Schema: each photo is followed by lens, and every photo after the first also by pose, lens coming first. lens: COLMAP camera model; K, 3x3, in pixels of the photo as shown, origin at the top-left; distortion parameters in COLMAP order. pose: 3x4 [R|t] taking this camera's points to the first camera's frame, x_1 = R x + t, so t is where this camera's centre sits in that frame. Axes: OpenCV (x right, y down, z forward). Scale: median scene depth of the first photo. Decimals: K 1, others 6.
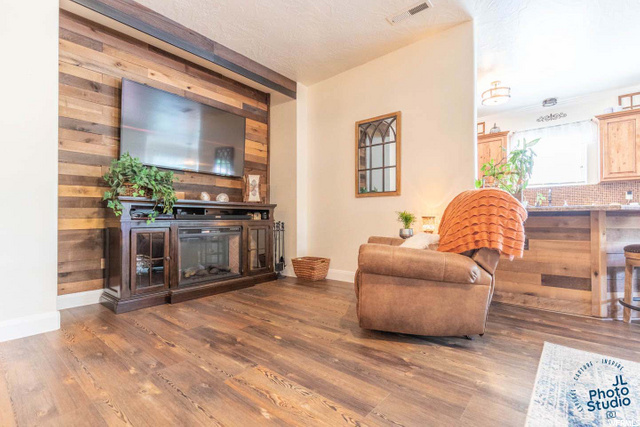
lens RADIAL K [[292.3, 0, 316.6], [0, 292.3, 218.3], [0, 0, 1]] dist [0.008664, -0.000176]
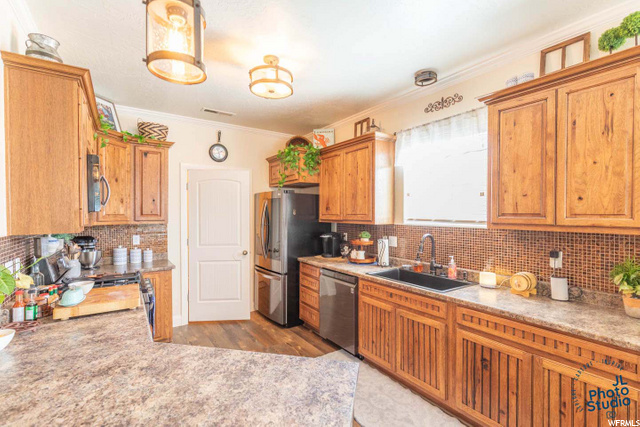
lens RADIAL K [[292.3, 0, 319.3], [0, 292.3, 214.7], [0, 0, 1]] dist [0.008664, -0.000176]
pose [[0.965724, 0.000256, -0.259569, 0.811055], [0.002229, 0.999954, 0.009279, -0.153198], [0.259560, -0.009540, 0.965680, 0.443342]]
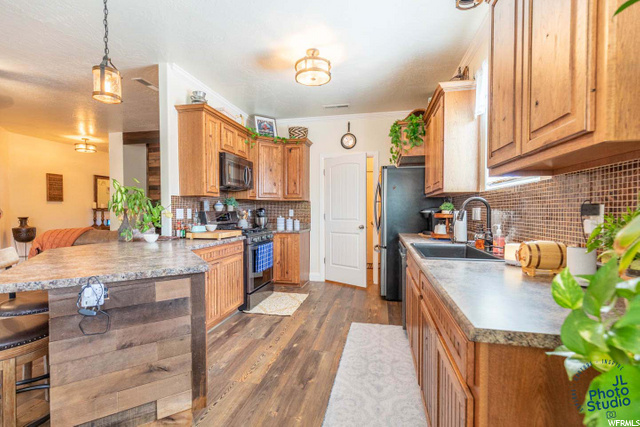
lens RADIAL K [[292.3, 0, 321.6], [0, 292.3, 215.4], [0, 0, 1]] dist [0.008664, -0.000176]
pose [[0.484305, 0.012175, -0.874814, 1.165510], [0.006393, 0.999827, 0.017455, -0.085964], [0.874876, -0.014046, 0.484144, 0.648157]]
